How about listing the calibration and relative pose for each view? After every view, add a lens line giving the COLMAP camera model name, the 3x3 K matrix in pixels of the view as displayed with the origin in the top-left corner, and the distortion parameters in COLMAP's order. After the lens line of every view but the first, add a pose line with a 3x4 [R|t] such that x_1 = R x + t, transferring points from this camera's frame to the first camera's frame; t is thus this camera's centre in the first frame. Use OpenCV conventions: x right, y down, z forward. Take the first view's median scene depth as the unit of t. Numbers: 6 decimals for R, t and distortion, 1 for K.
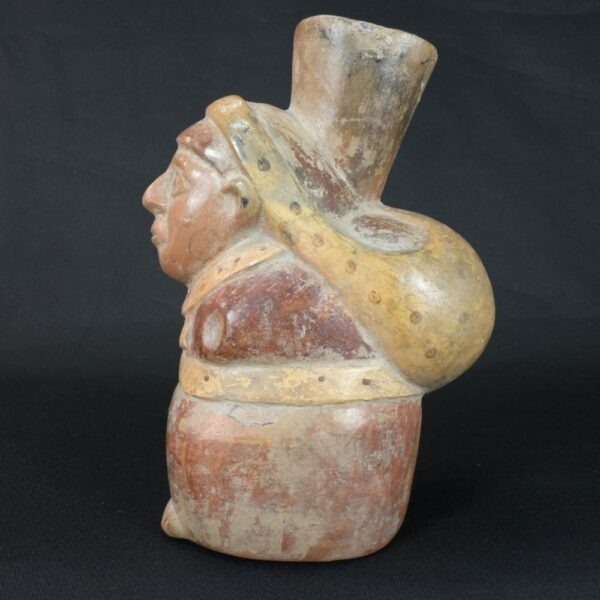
lens RADIAL K [[637.7, 0, 300.4], [0, 637.7, 299.0], [0, 0, 1]] dist [0.003778, 0.000000]
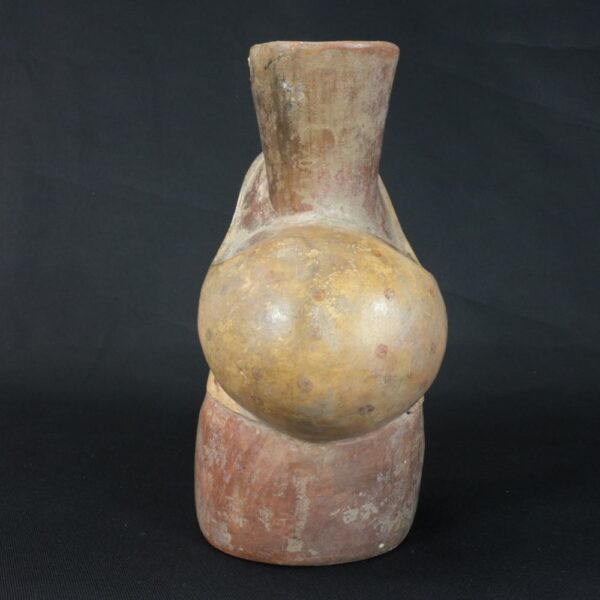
lens RADIAL K [[637.7, 0, 300.8], [0, 637.7, 299.3], [0, 0, 1]] dist [0.003778, 0.000000]
pose [[-0.026970, 0.067703, -0.997341, 1.202507], [-0.141613, 0.987383, 0.070857, -0.109259], [0.989555, 0.143147, -0.017042, 1.161854]]
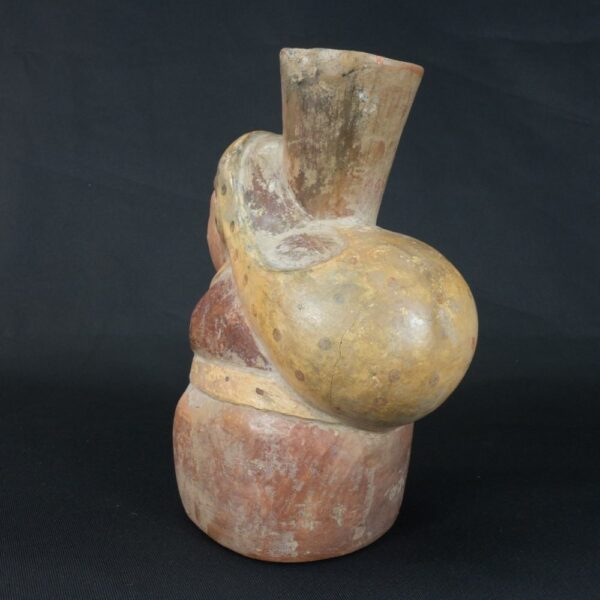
lens RADIAL K [[637.7, 0, 302.5], [0, 637.7, 300.1], [0, 0, 1]] dist [0.003778, 0.000000]
pose [[0.591677, 0.088797, -0.801270, 0.986494], [-0.118399, 0.992709, 0.022584, -0.051598], [0.797433, 0.081507, 0.597877, 0.424362]]
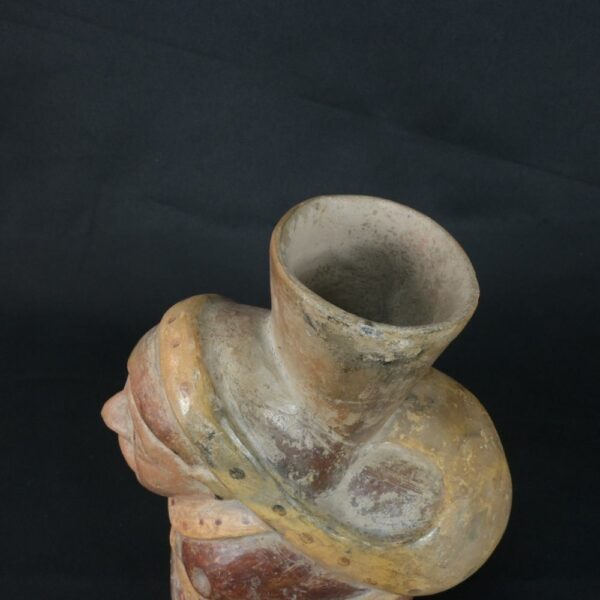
lens RADIAL K [[637.7, 0, 297.3], [0, 637.7, 301.9], [0, 0, 1]] dist [0.003778, 0.000000]
pose [[0.998015, -0.002724, -0.062925, 0.069267], [0.038100, 0.821655, 0.568710, -0.838525], [0.050153, -0.569978, 0.820128, 0.464245]]
